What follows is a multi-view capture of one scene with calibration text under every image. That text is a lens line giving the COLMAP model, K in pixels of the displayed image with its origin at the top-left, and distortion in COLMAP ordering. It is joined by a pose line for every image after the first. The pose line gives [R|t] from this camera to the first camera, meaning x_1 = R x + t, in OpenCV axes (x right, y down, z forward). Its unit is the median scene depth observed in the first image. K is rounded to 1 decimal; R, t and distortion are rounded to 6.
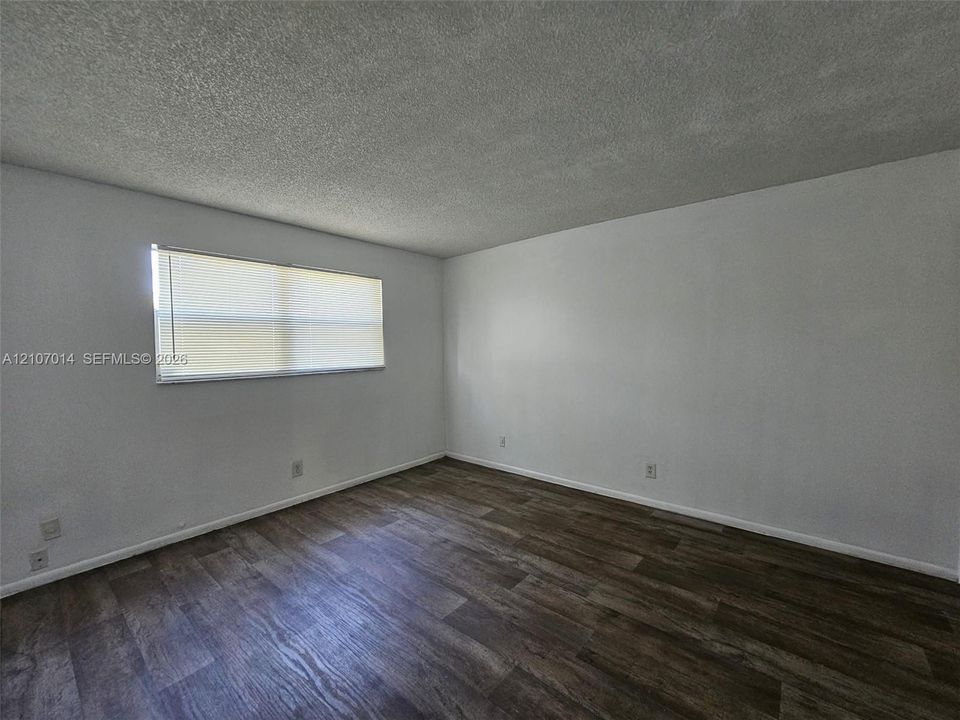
lens RADIAL K [[392.9, 0, 480.0], [0, 392.9, 360.0], [0, 0, 1]] dist [-0.001889, -0.000039]
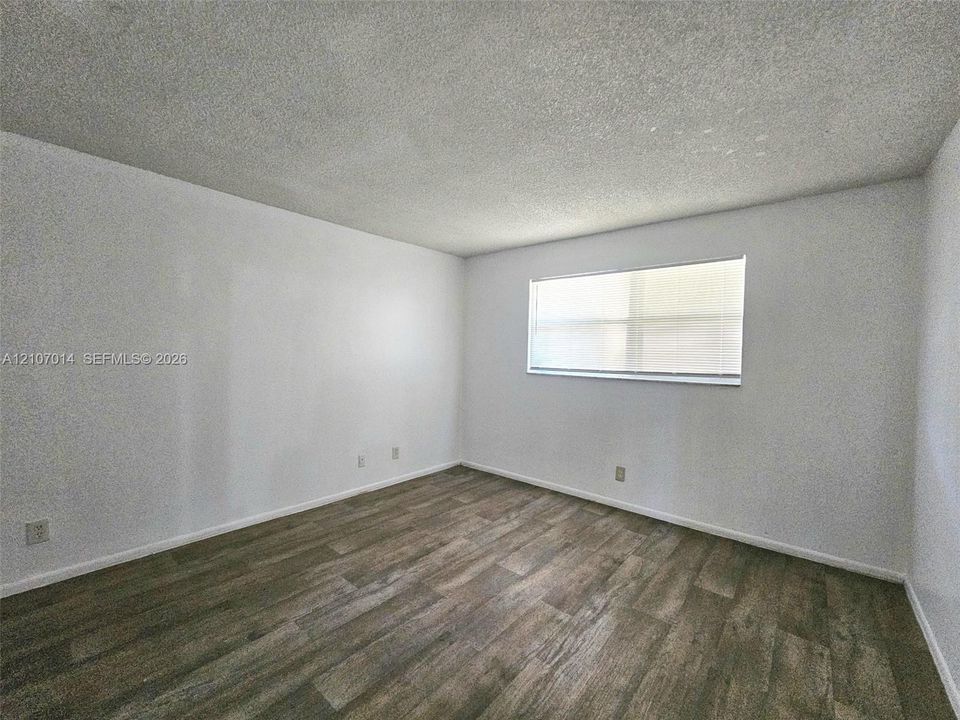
lens RADIAL K [[393.4, 0, 480.2], [0, 393.4, 369.2], [0, 0, 1]] dist [0.001196, 0.000188]
pose [[-0.010389, 0.060935, -0.998088, 0.646572], [-0.055991, 0.996540, 0.061423, -0.034751], [0.998377, 0.056522, -0.006941, 0.794090]]
